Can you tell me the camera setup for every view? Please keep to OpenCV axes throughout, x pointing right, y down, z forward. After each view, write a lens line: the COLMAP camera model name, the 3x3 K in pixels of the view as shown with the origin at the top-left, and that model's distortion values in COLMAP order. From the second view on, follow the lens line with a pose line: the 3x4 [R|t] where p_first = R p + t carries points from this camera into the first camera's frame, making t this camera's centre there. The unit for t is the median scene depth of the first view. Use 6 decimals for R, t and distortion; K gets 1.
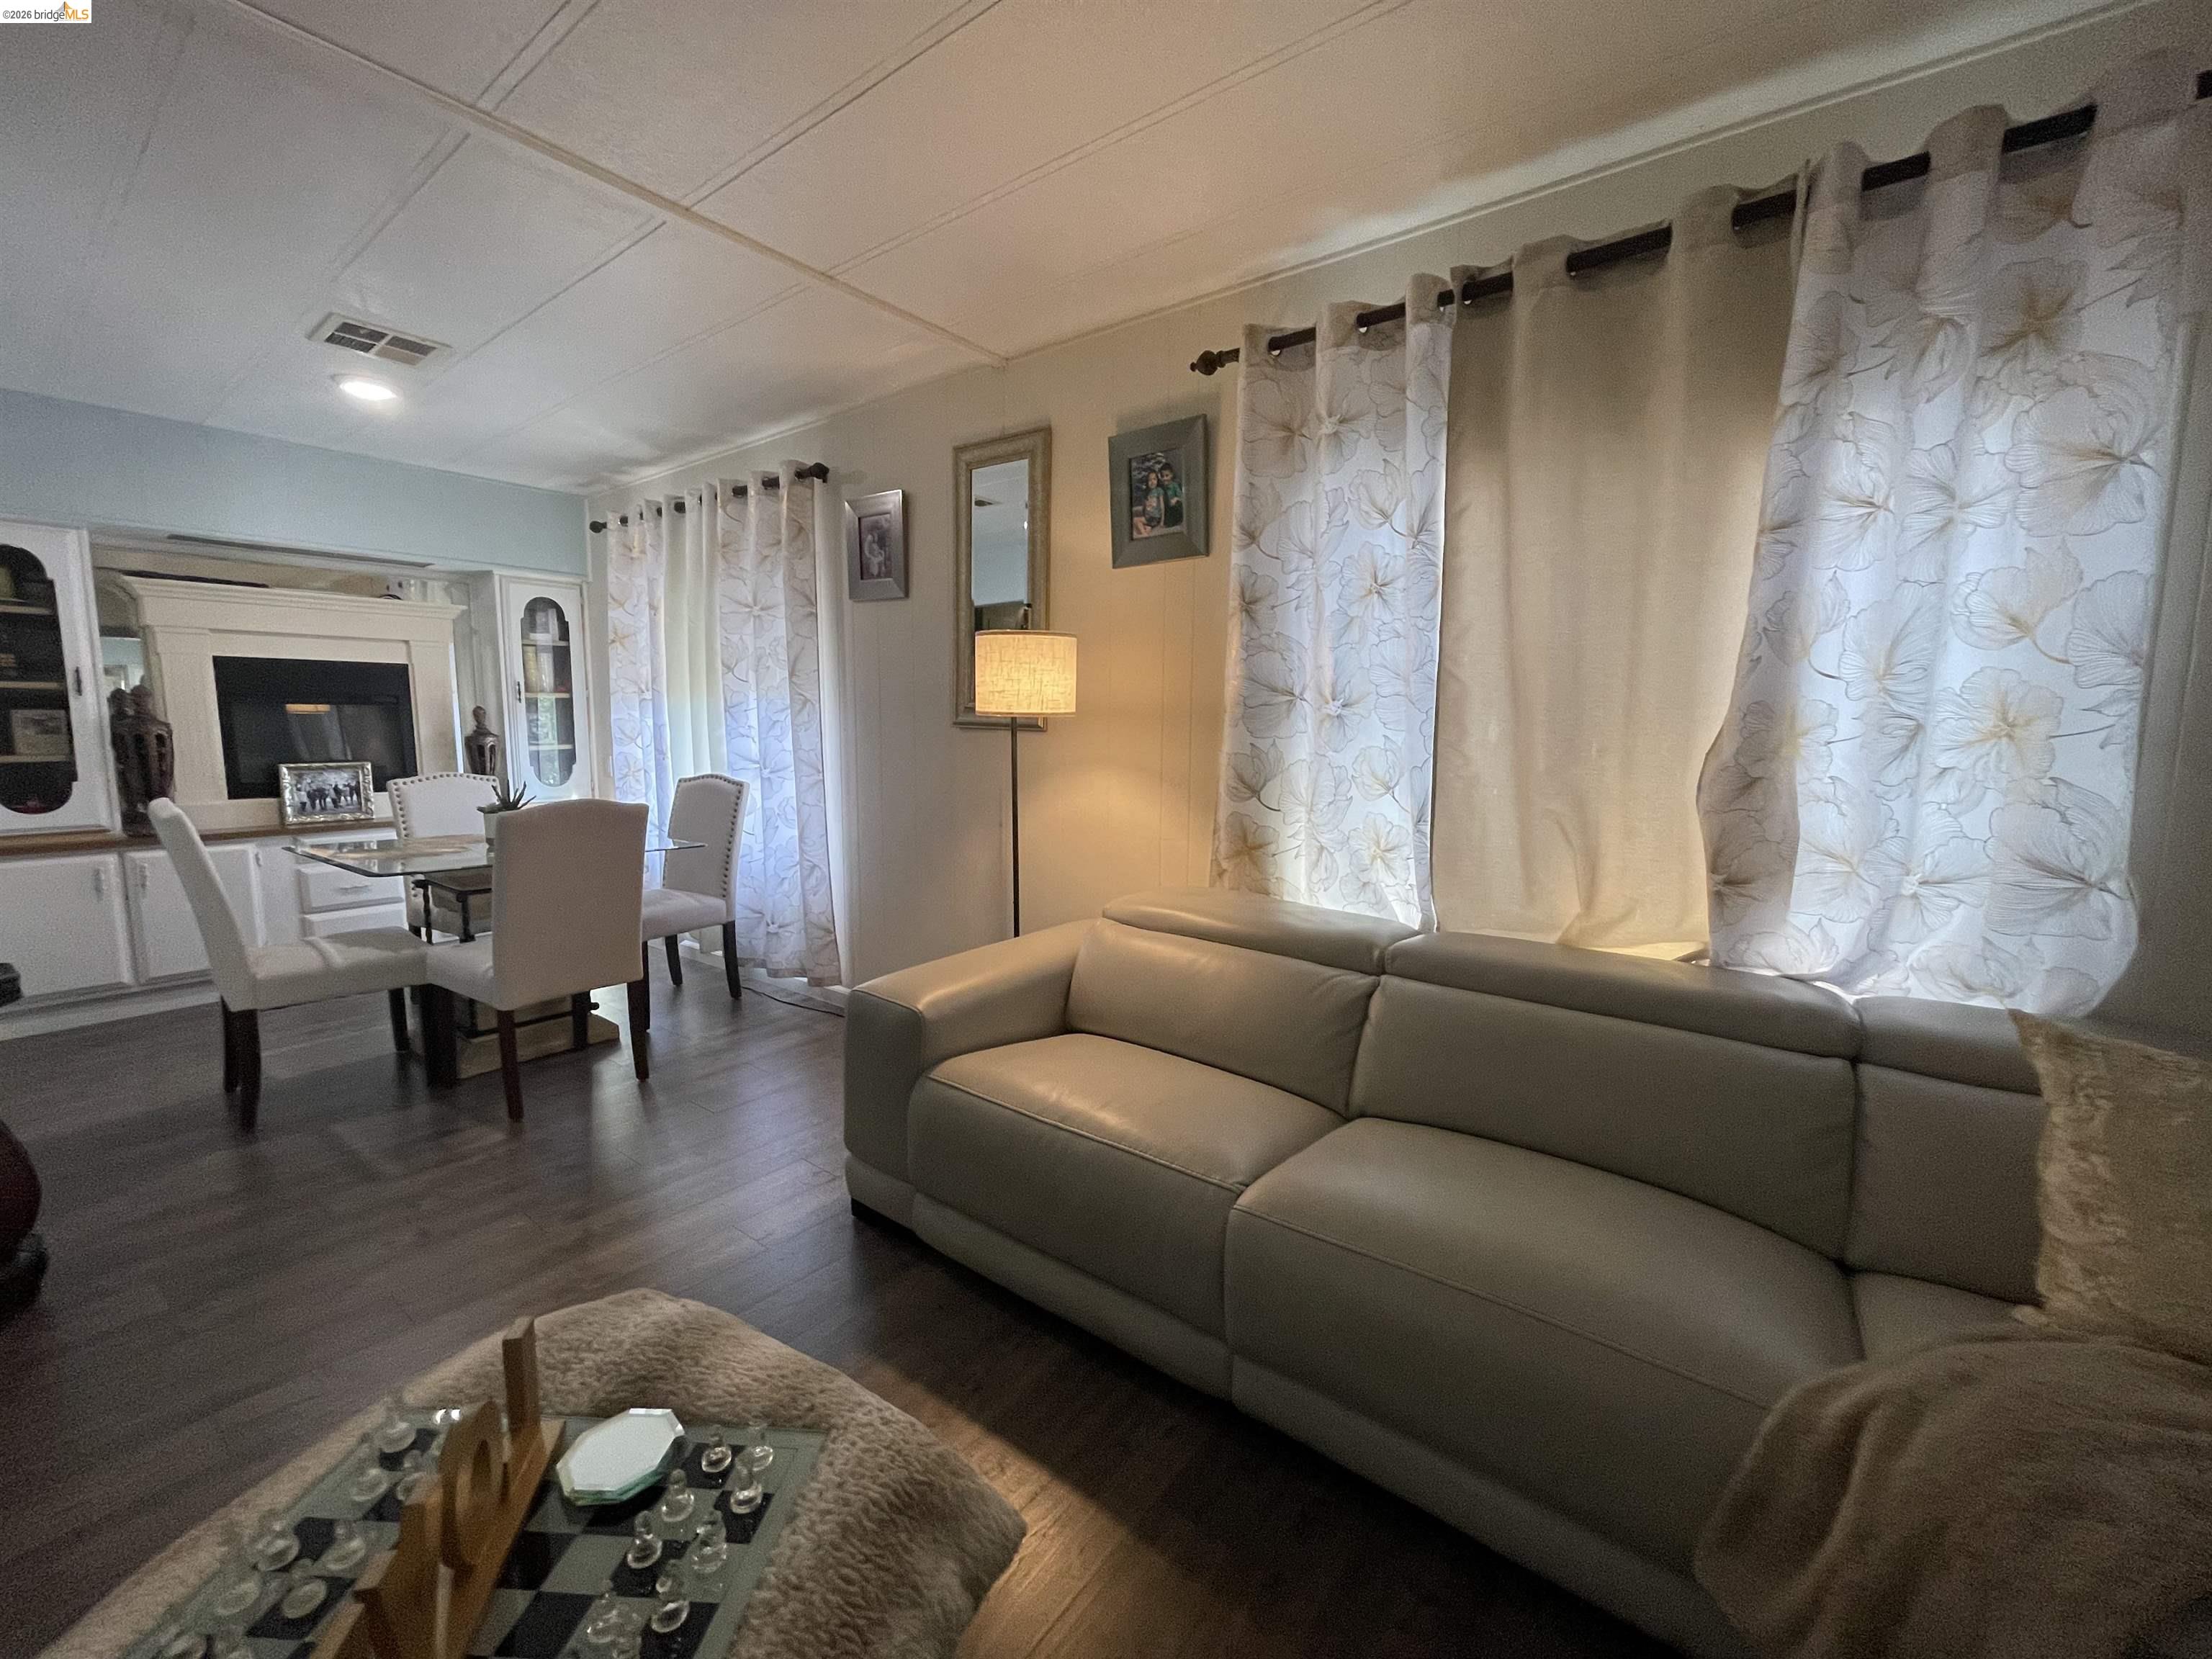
lens RADIAL K [[890.8, 0, 1093.6], [0, 890.8, 816.8], [0, 0, 1]] dist [-0.003120, 0.000984]
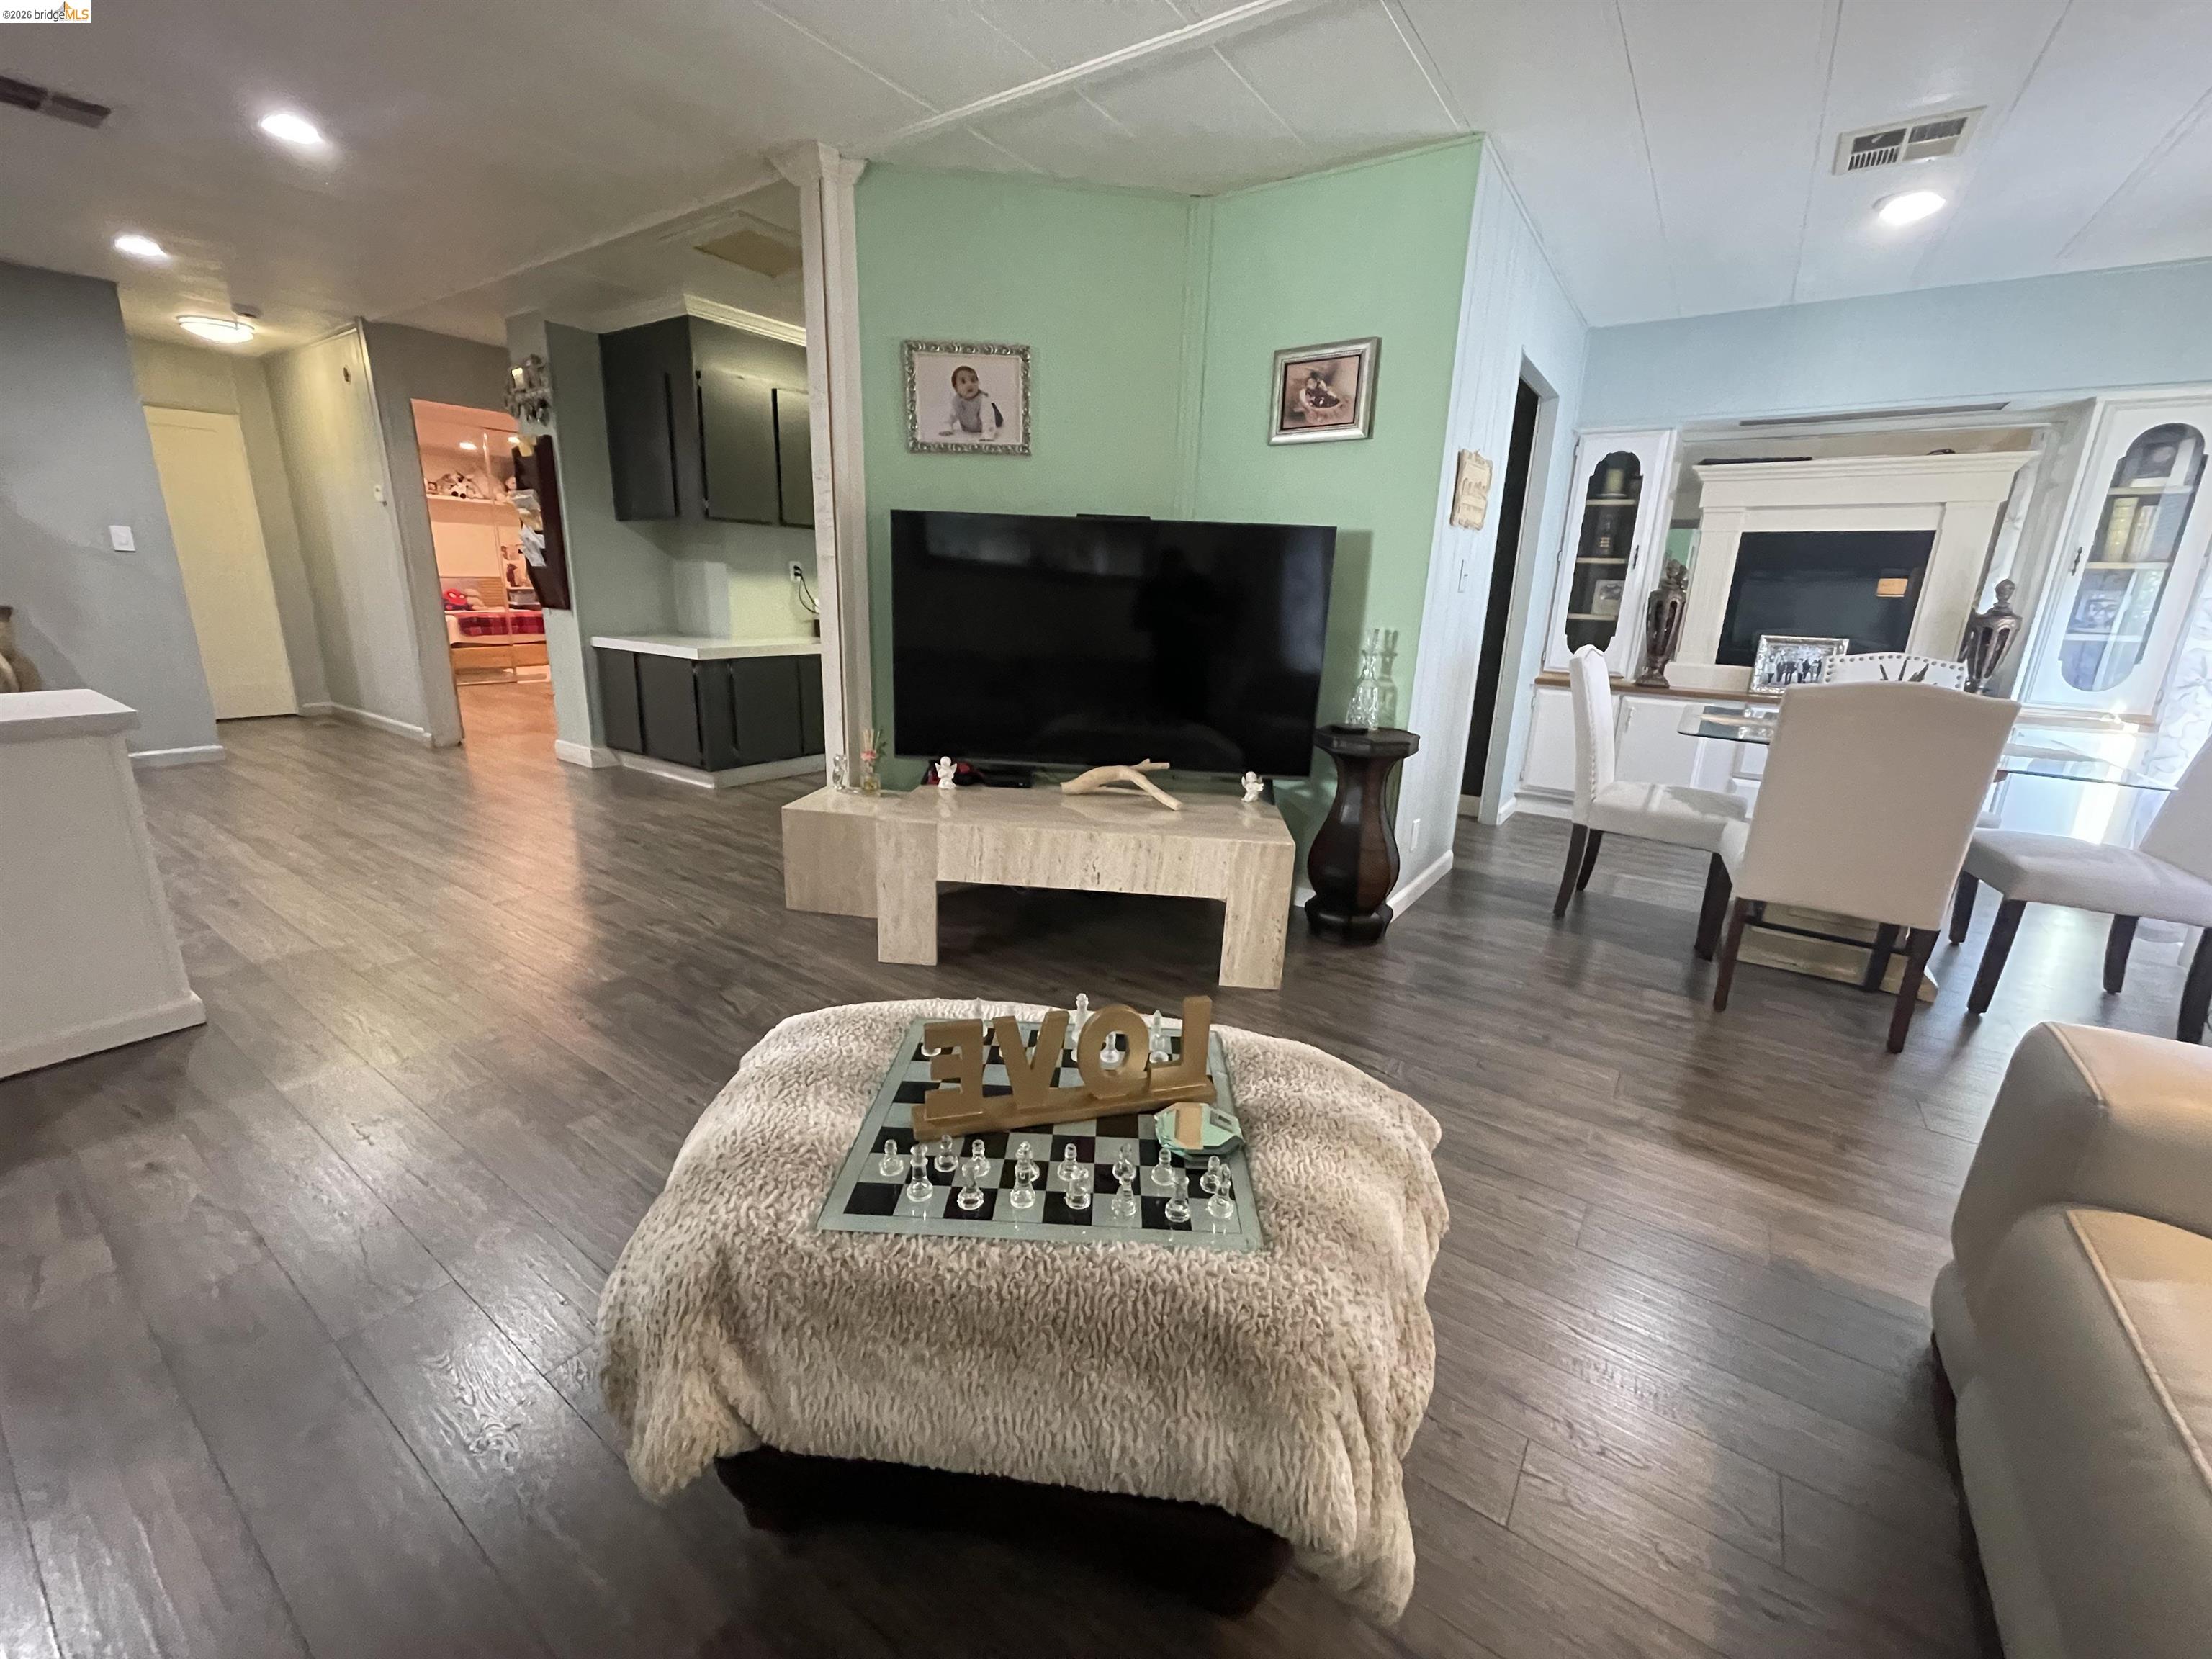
lens RADIAL K [[890.8, 0, 1099.8], [0, 890.8, 822.9], [0, 0, 1]] dist [-0.003120, 0.000984]
pose [[0.049592, 0.257583, -0.964983, 0.008429], [-0.137469, 0.958737, 0.248850, 0.000027], [0.989264, 0.120314, 0.082956, 0.010643]]
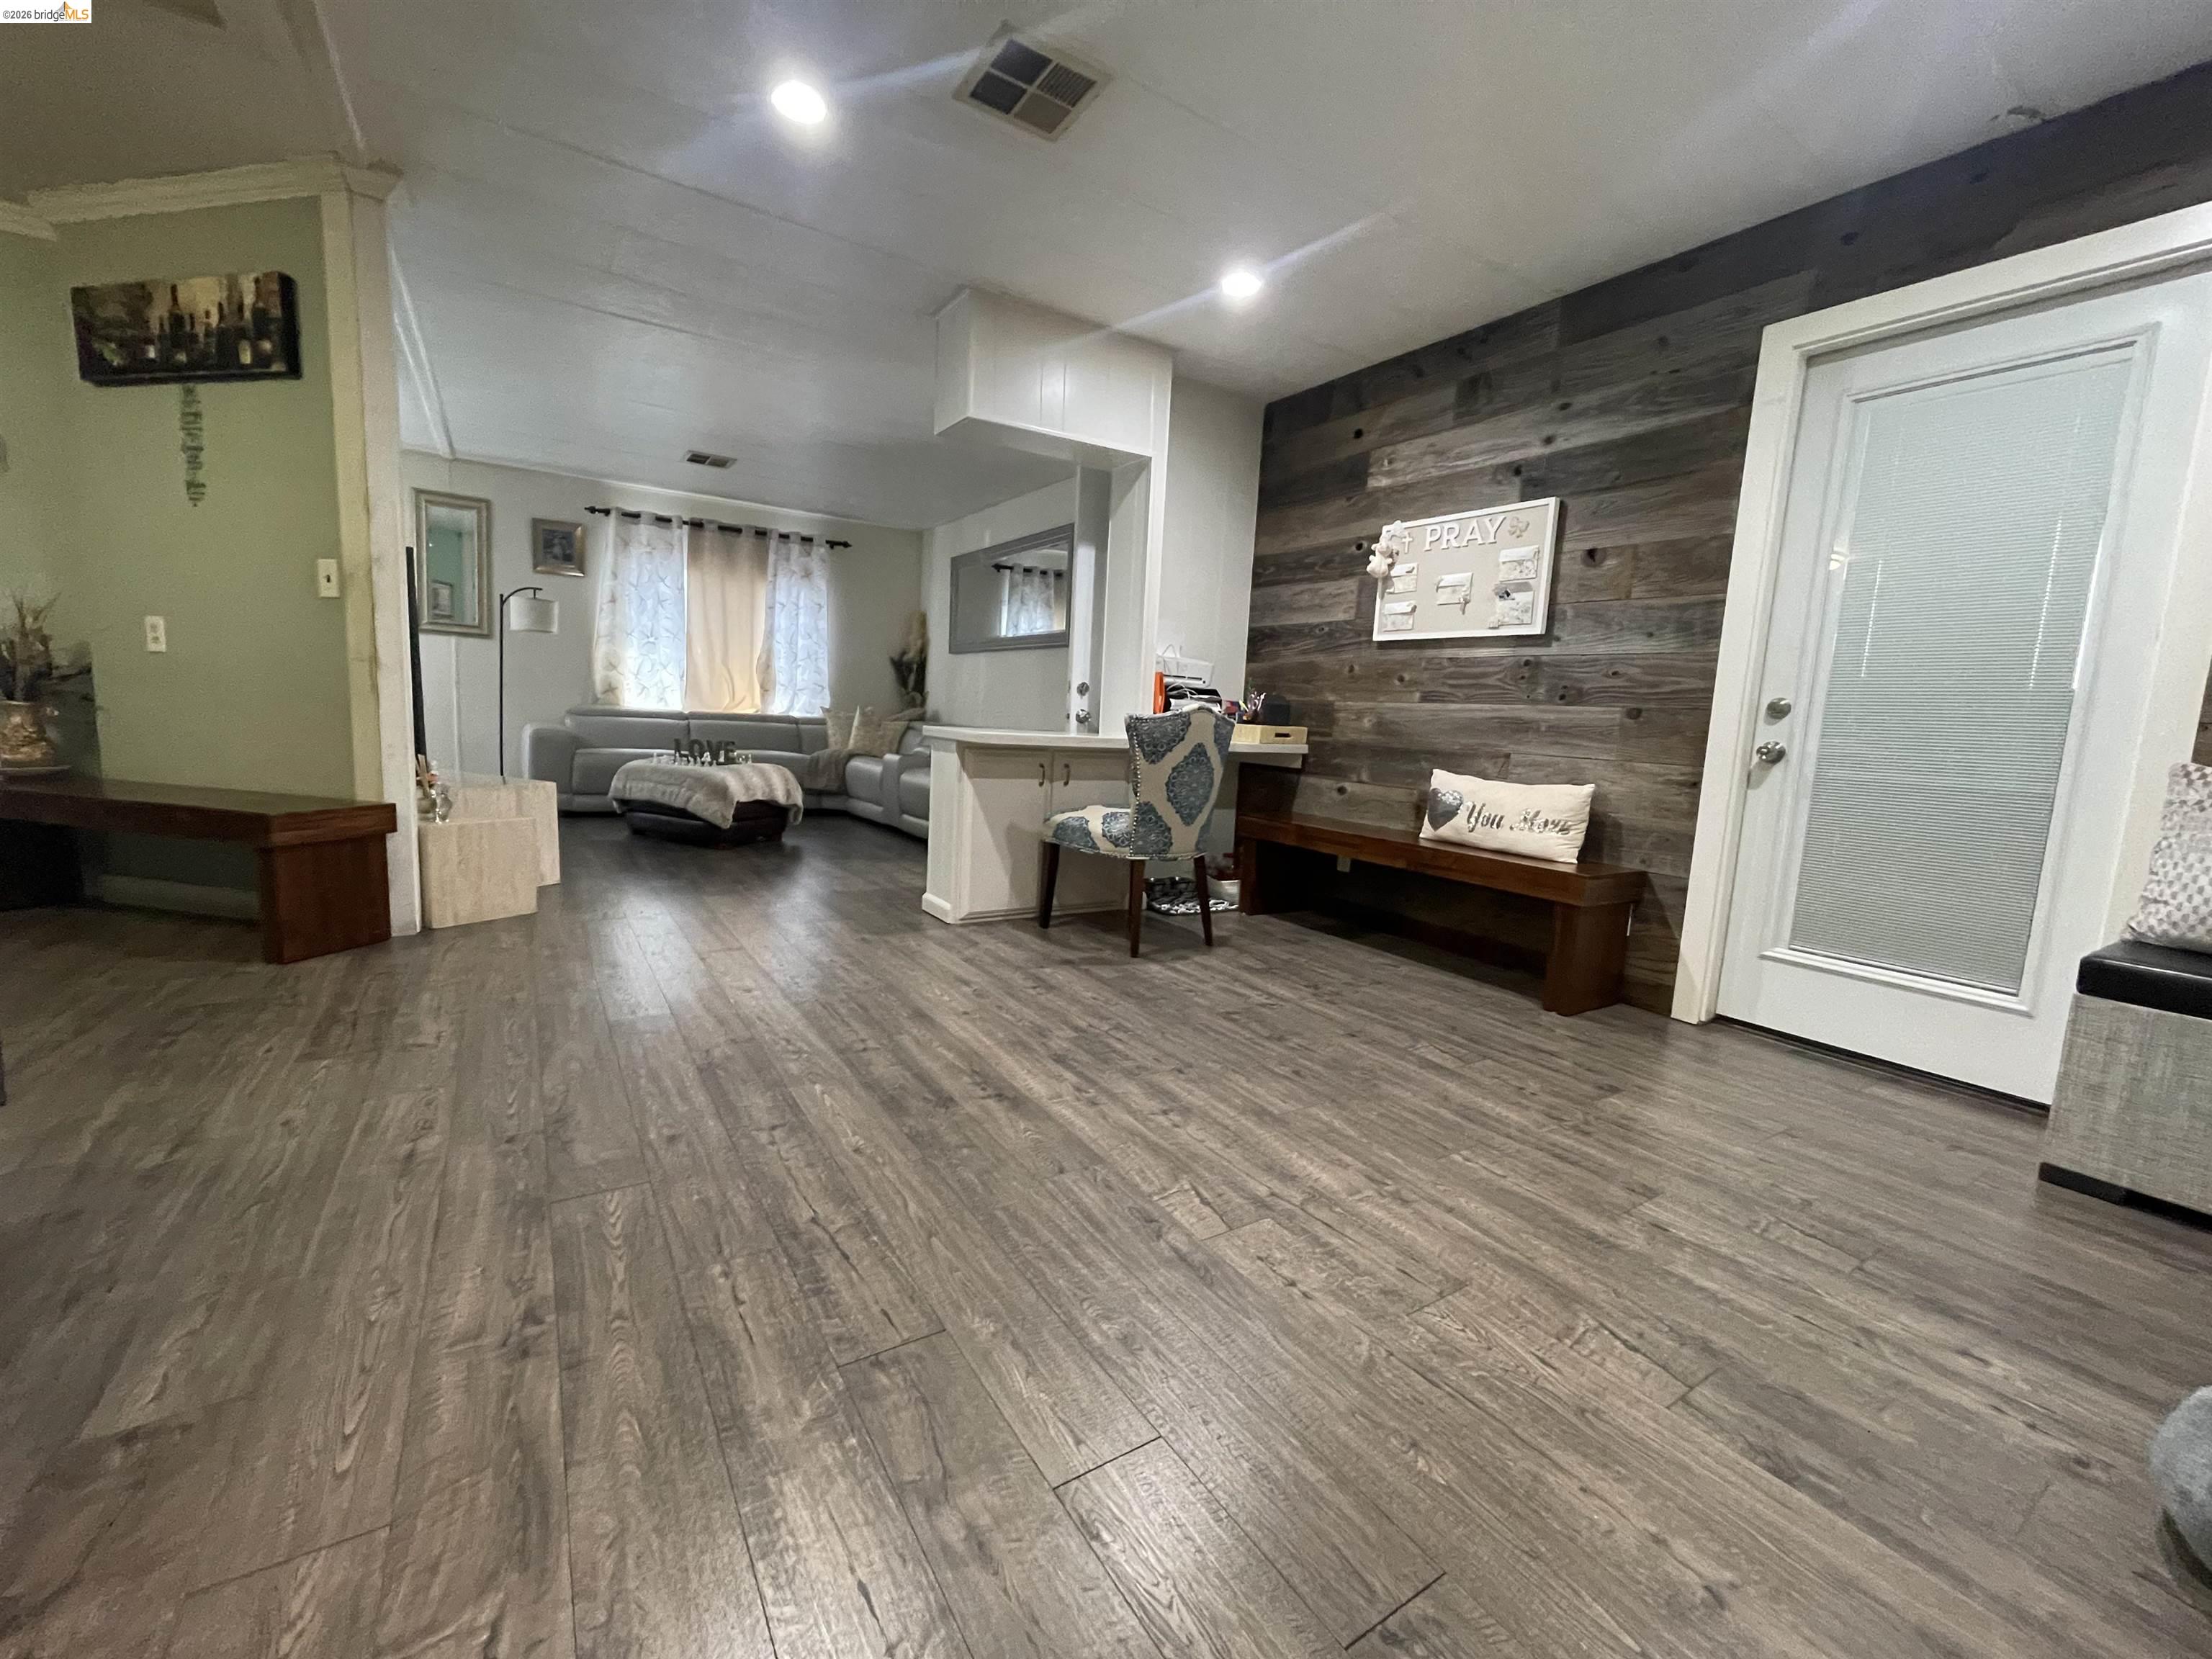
lens RADIAL K [[890.8, 0, 1101.3], [0, 890.8, 823.9], [0, 0, 1]] dist [-0.003120, 0.000984]
pose [[0.329769, -0.100620, 0.938684, -3.003491], [0.059530, 0.994541, 0.085694, 0.469445], [-0.942183, 0.027621, 0.333959, -2.034543]]
